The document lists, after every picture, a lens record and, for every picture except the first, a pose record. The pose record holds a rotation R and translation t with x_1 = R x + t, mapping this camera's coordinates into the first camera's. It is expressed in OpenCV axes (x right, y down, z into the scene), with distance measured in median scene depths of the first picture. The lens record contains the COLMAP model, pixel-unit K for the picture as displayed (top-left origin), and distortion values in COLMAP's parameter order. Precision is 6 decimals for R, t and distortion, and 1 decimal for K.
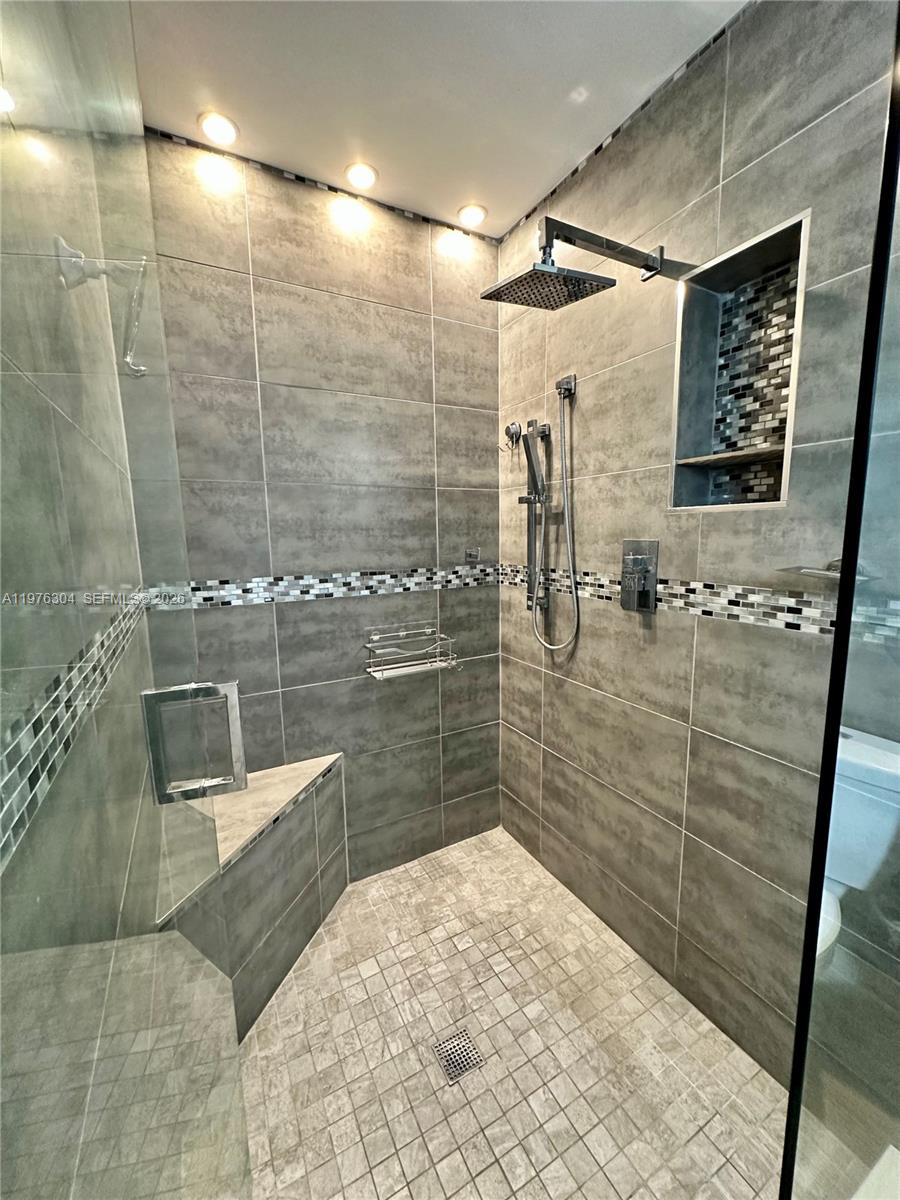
lens RADIAL K [[474.1, 0, 450.6], [0, 474.1, 599.7], [0, 0, 1]] dist [-0.000548, 0.000124]
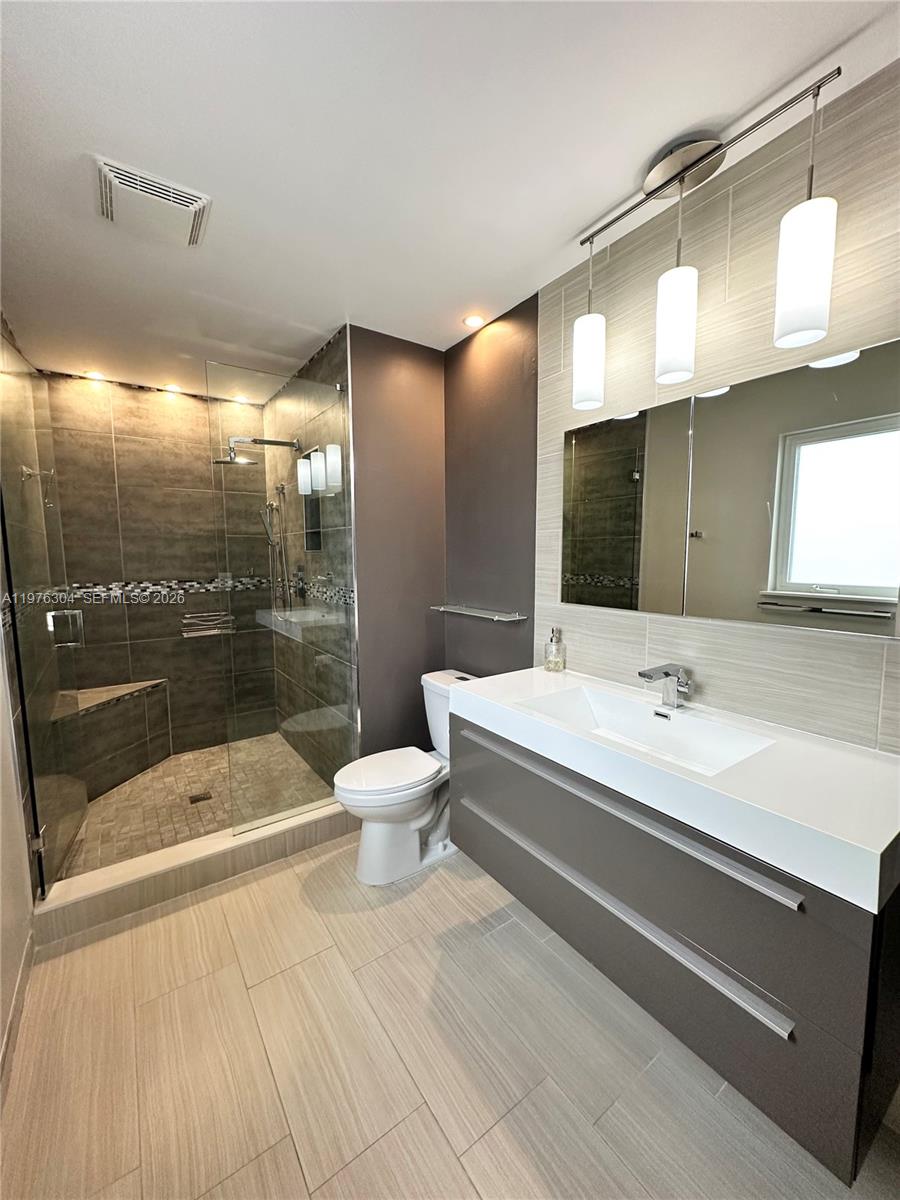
lens RADIAL K [[474.1, 0, 450.1], [0, 474.1, 600.7], [0, 0, 1]] dist [-0.000548, 0.000124]
pose [[0.992897, -0.000317, 0.118974, 0.674869], [0.005522, 0.999042, -0.043417, 0.112200], [-0.118846, 0.043766, 0.991948, -1.012785]]
